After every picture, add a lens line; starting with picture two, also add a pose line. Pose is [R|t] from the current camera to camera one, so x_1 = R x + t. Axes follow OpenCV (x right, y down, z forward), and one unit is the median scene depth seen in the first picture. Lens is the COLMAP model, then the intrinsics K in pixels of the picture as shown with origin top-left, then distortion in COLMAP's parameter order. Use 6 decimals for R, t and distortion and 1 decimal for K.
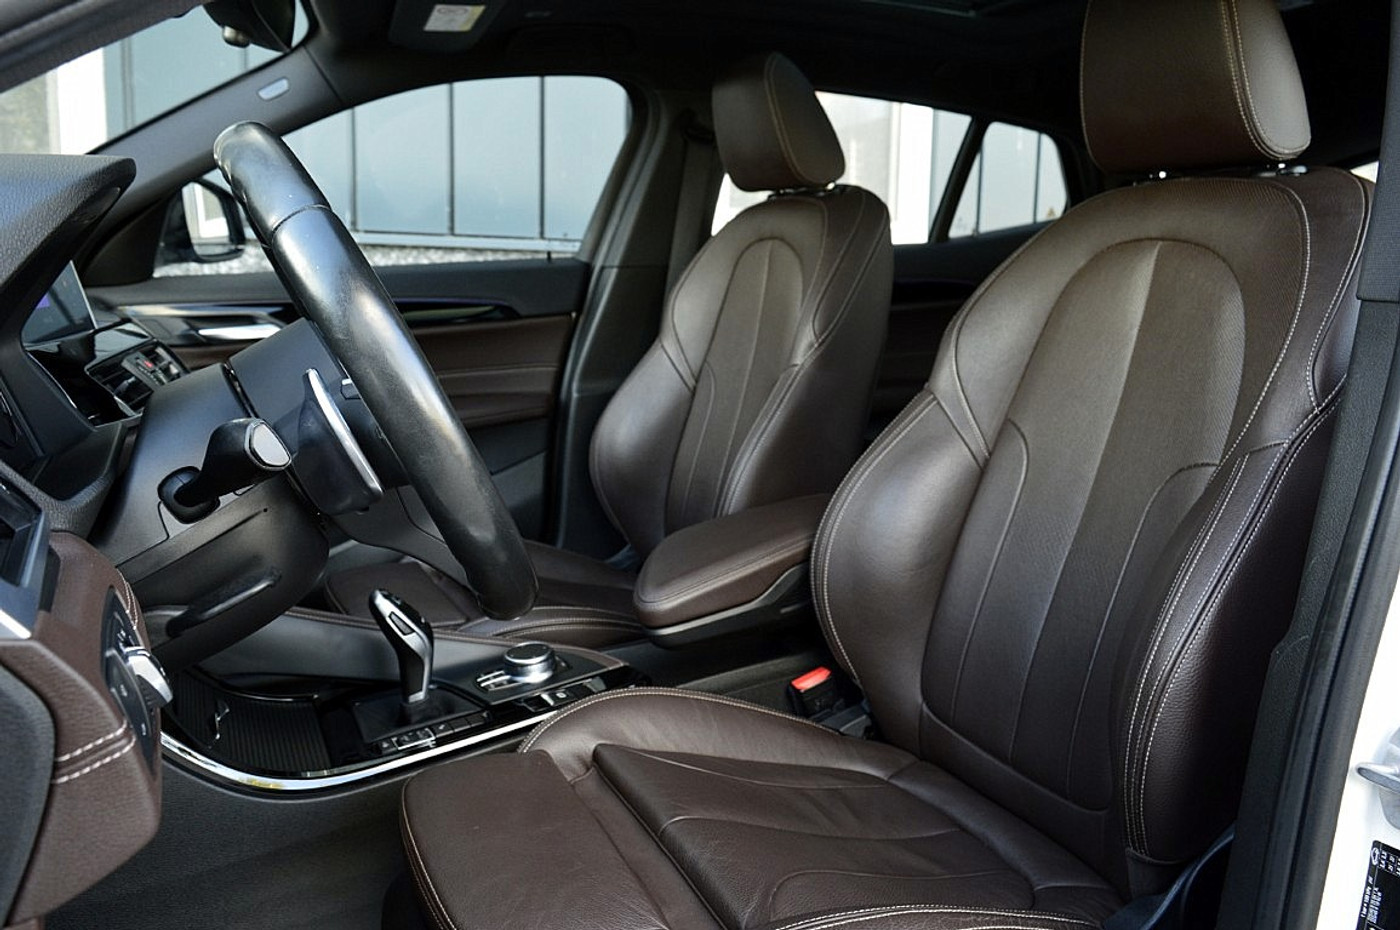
lens RADIAL K [[1077.0, 0, 700.0], [0, 1077.0, 465.0], [0, 0, 1]] dist [-0.012686, 0.002704]
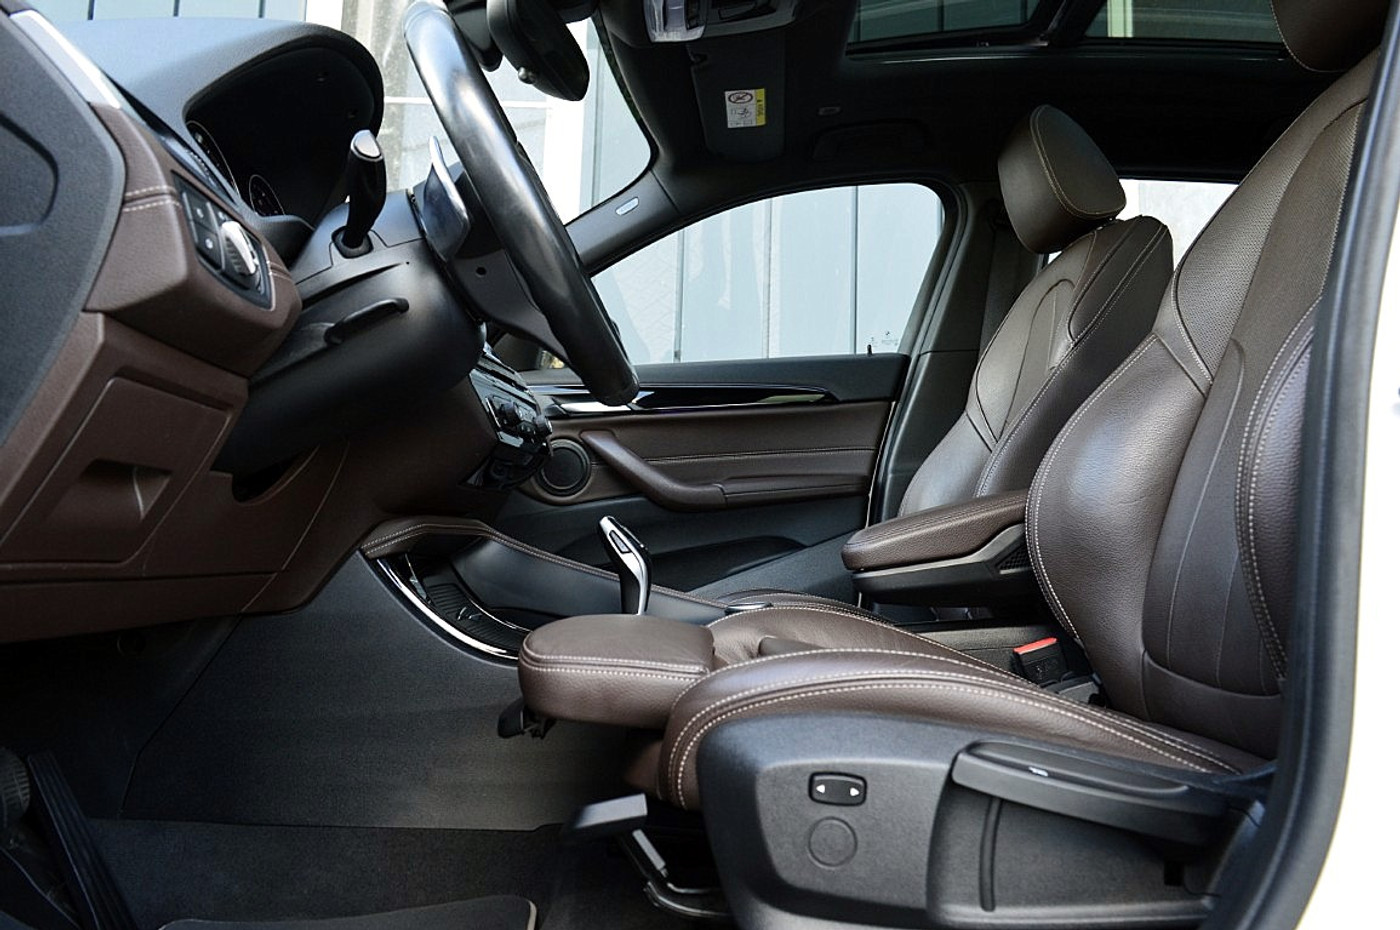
lens RADIAL K [[1077.0, 0, 700.0], [0, 1077.0, 465.0], [0, 0, 1]] dist [-0.012686, 0.002704]
pose [[0.908187, -0.037195, -0.416909, 0.234682], [-0.070621, 0.968148, -0.240213, 0.292098], [0.412564, 0.247601, 0.876632, 0.028369]]
